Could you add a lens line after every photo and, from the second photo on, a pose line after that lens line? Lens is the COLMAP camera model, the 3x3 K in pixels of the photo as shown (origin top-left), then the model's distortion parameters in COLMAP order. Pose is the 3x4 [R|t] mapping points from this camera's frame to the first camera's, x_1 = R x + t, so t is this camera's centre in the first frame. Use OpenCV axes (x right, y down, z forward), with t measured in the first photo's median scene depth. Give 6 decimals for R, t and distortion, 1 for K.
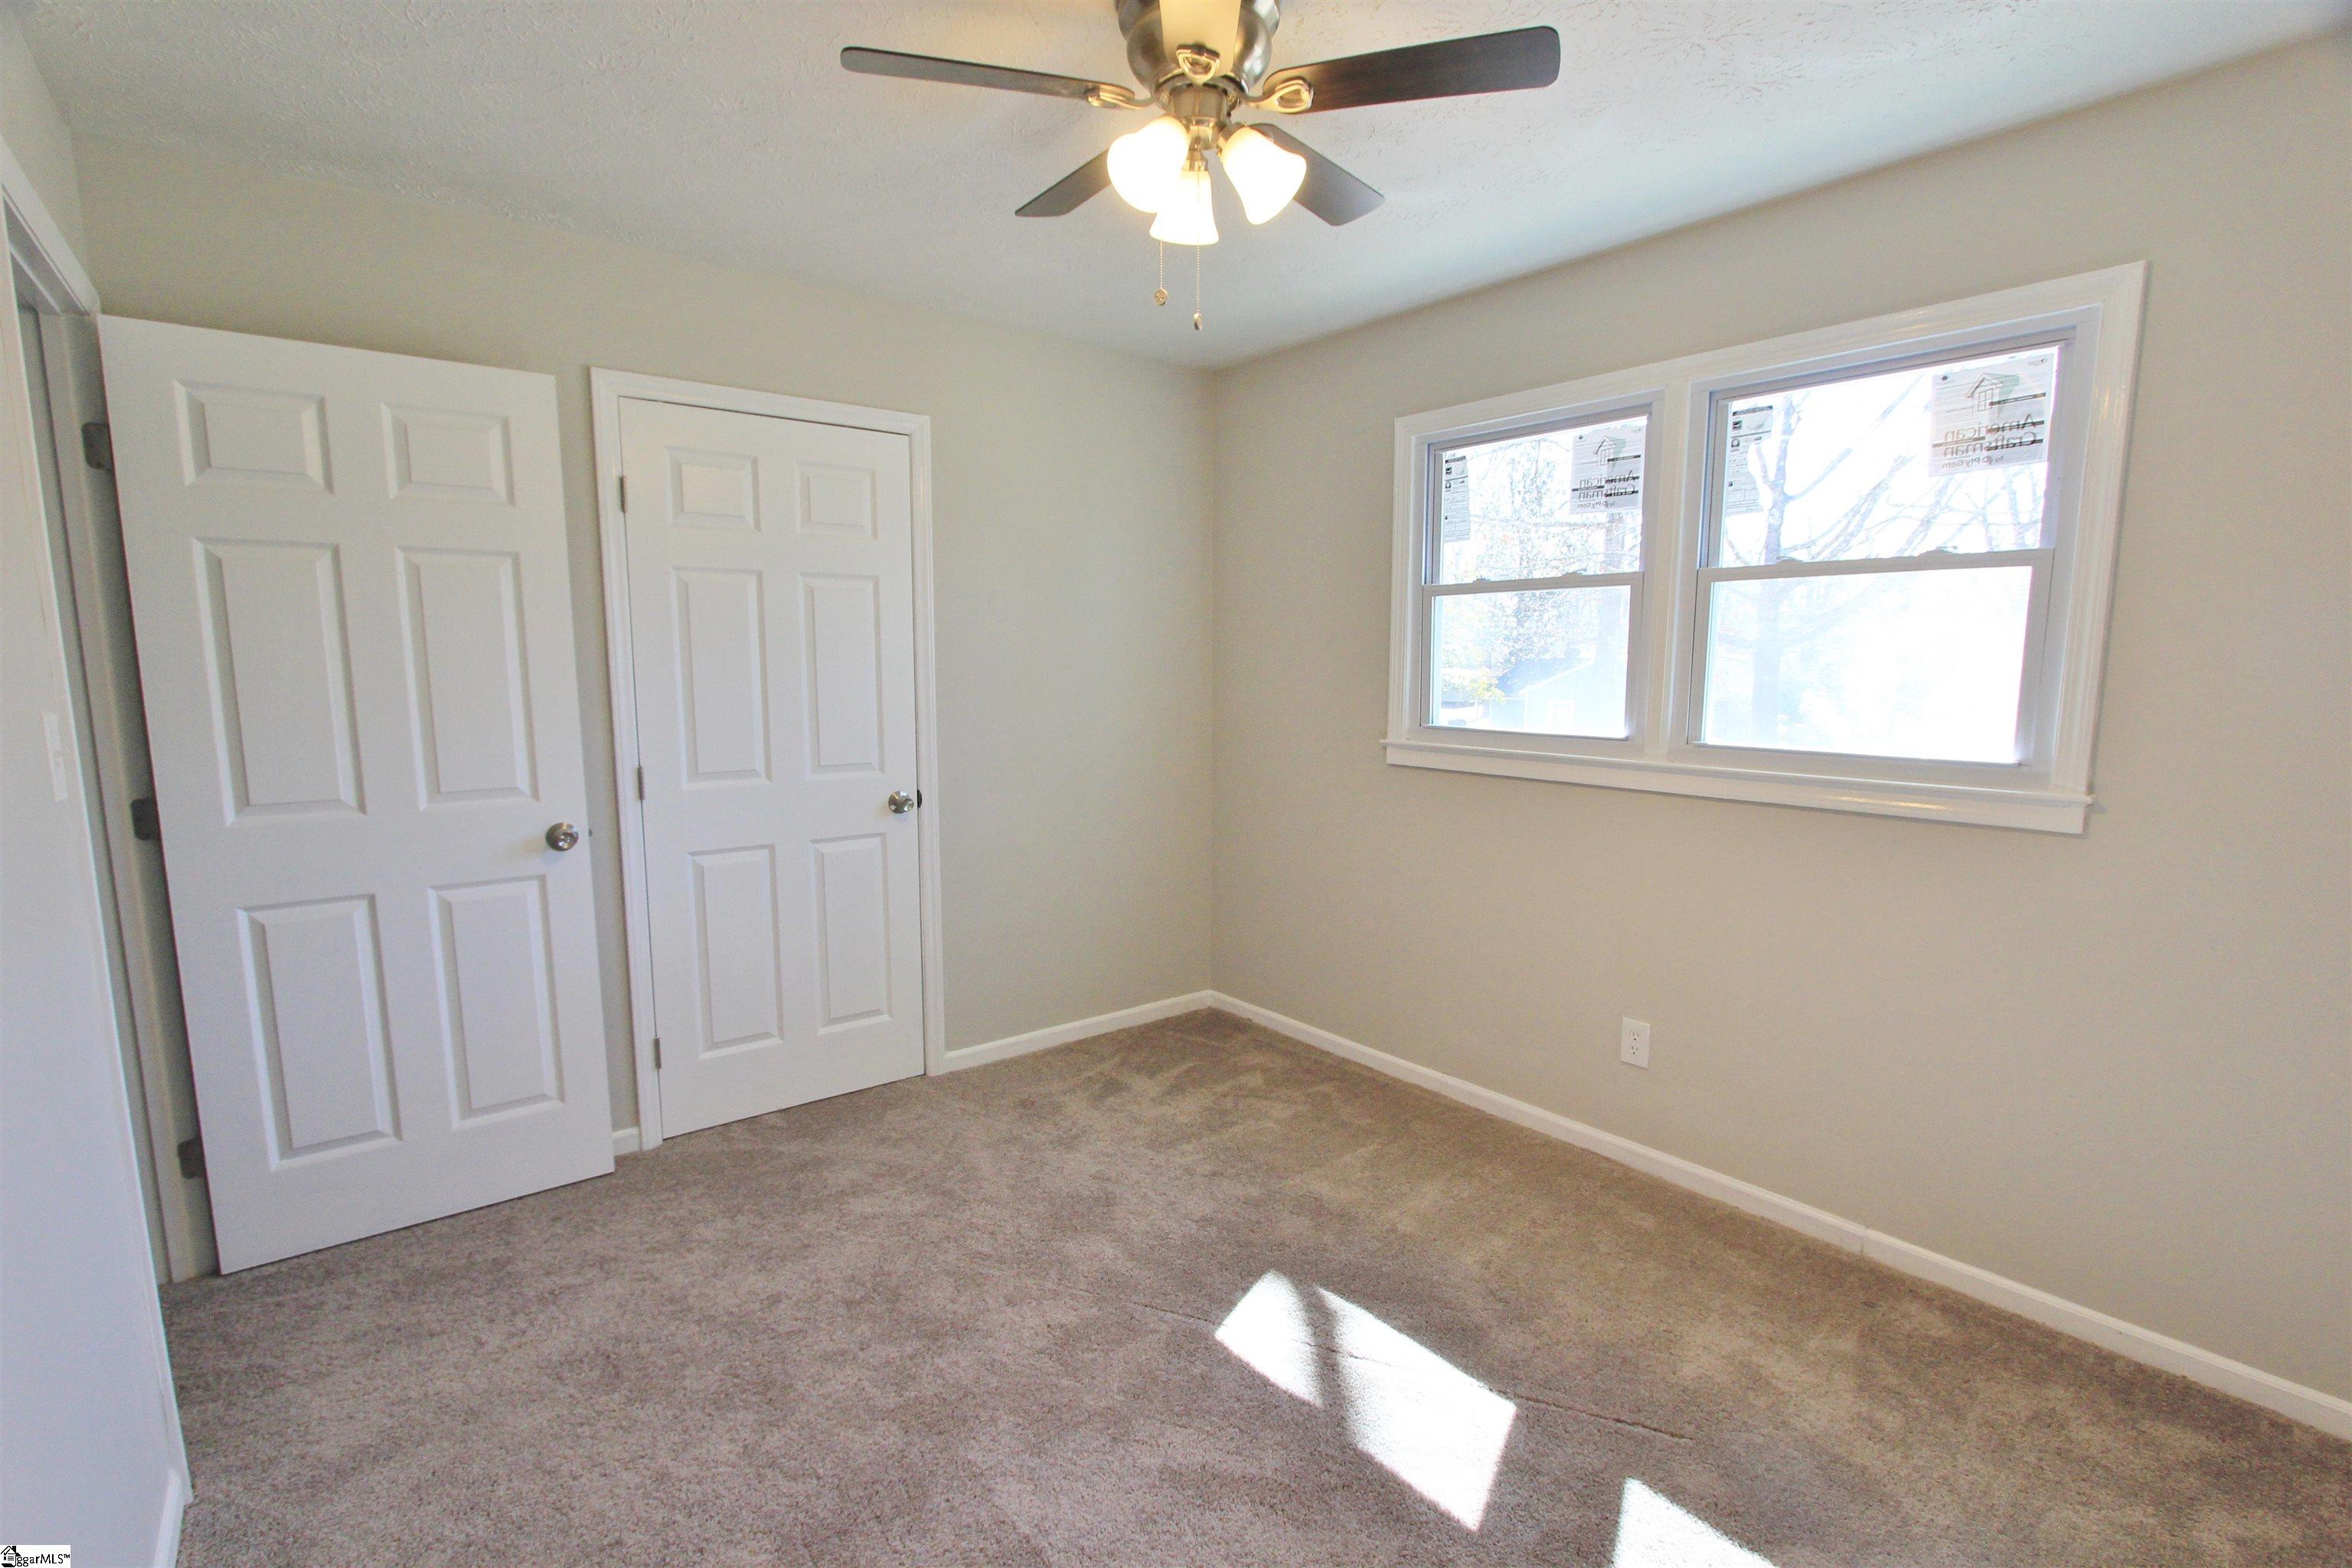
lens RADIAL K [[1089.1, 0, 1181.7], [0, 1089.1, 810.0], [0, 0, 1]] dist [-0.014862, 0.001499]
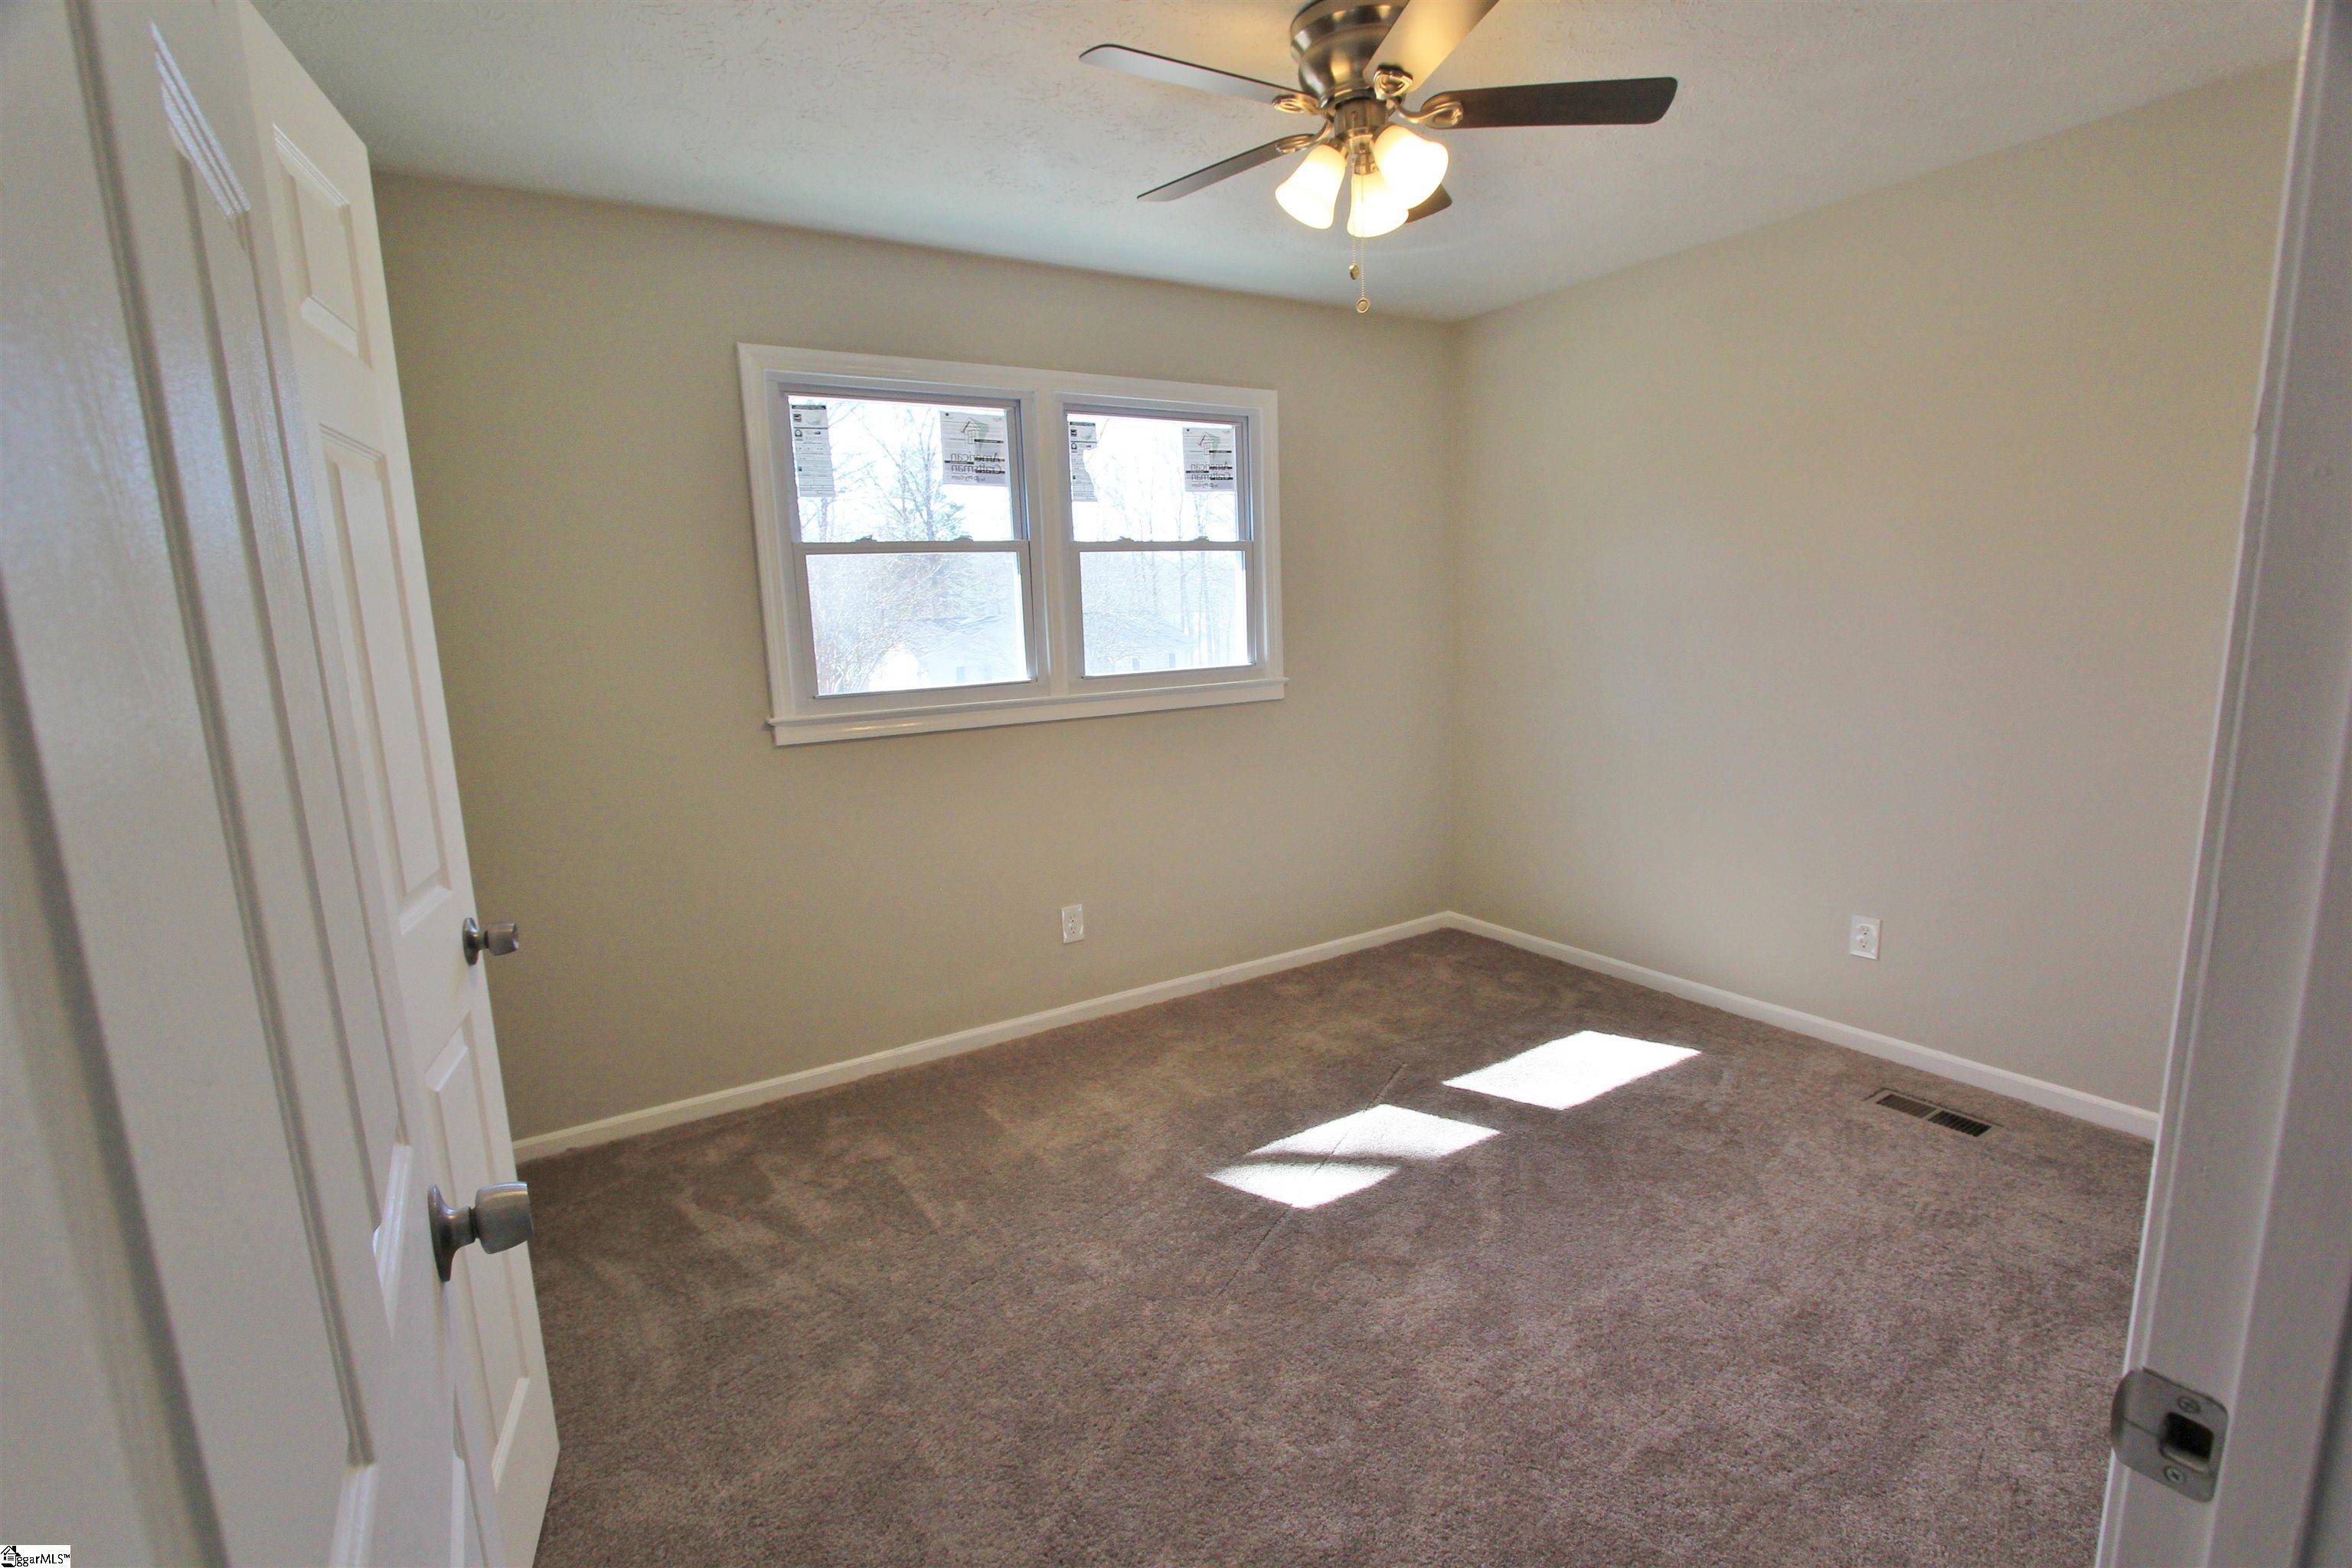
lens RADIAL K [[1055.8, 0, 1169.8], [0, 1055.8, 819.3], [0, 0, 1]] dist [-0.029789, 0.000251]
pose [[0.124050, -0.183622, 0.975138, -0.731118], [0.186182, 0.969582, 0.158892, -0.073308], [-0.974653, 0.161843, 0.154464, 0.693945]]
